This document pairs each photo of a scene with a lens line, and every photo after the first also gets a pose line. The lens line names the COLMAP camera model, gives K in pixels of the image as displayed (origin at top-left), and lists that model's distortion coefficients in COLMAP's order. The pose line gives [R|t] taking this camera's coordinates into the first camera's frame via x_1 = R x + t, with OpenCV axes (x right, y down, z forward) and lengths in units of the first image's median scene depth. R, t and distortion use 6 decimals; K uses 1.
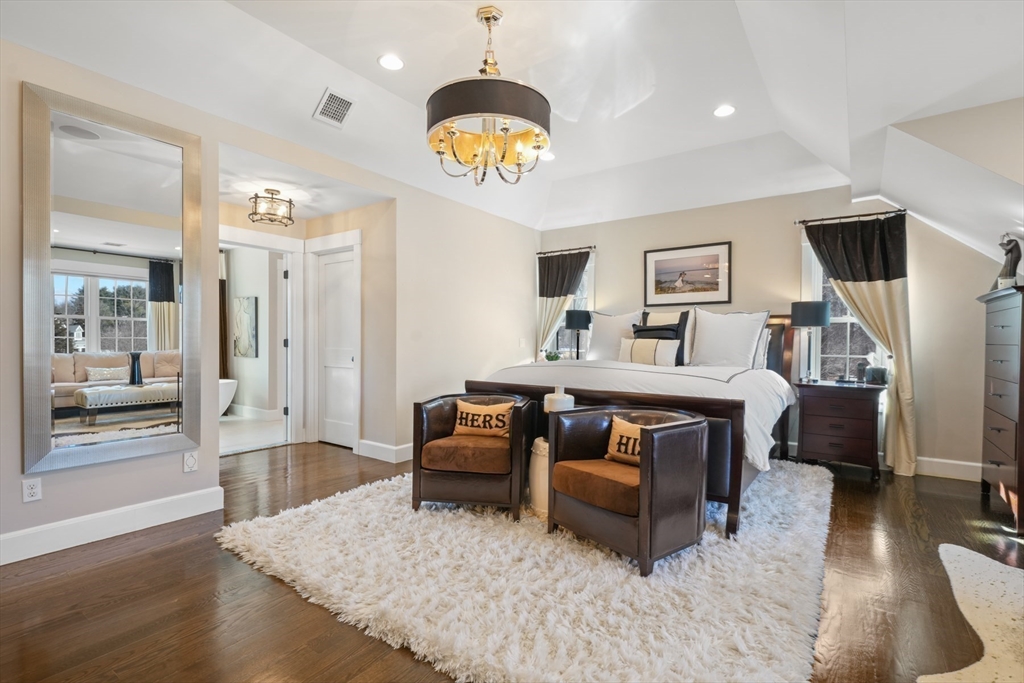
lens RADIAL K [[480.1, 0, 512.0], [0, 480.1, 341.5], [0, 0, 1]] dist [0.012392, 0.000216]
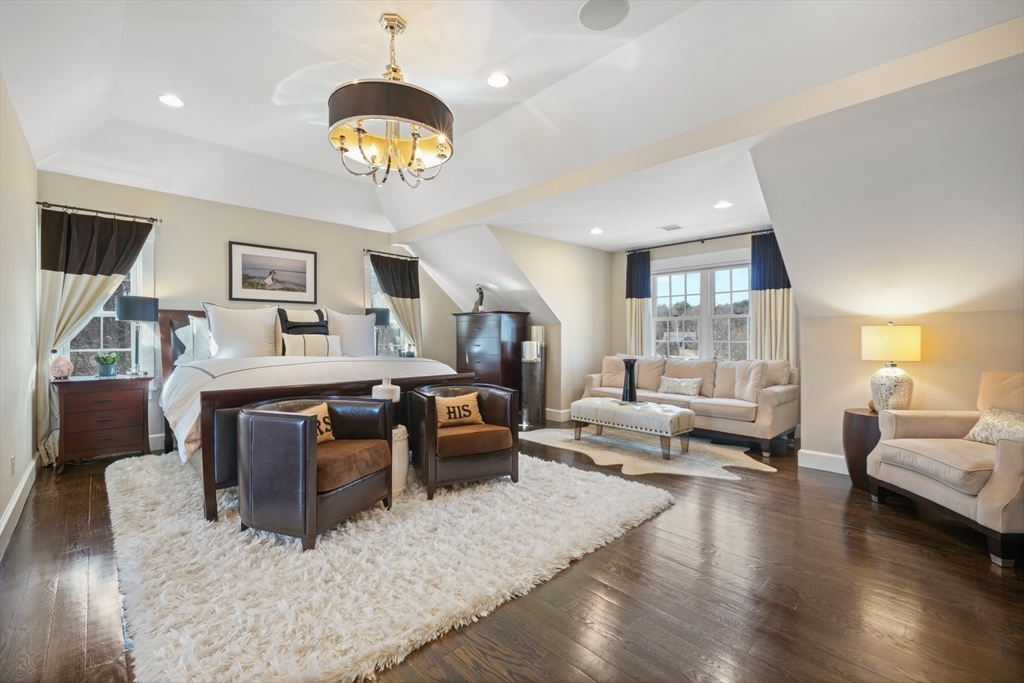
lens RADIAL K [[434.2, 0, 507.2], [0, 434.2, 338.3], [0, 0, 1]] dist [0.000055, -0.000024]
pose [[0.194436, -0.010996, 0.980854, -0.509621], [0.001752, 0.999939, 0.010862, -0.005508], [-0.980914, -0.000393, 0.194443, 0.326695]]
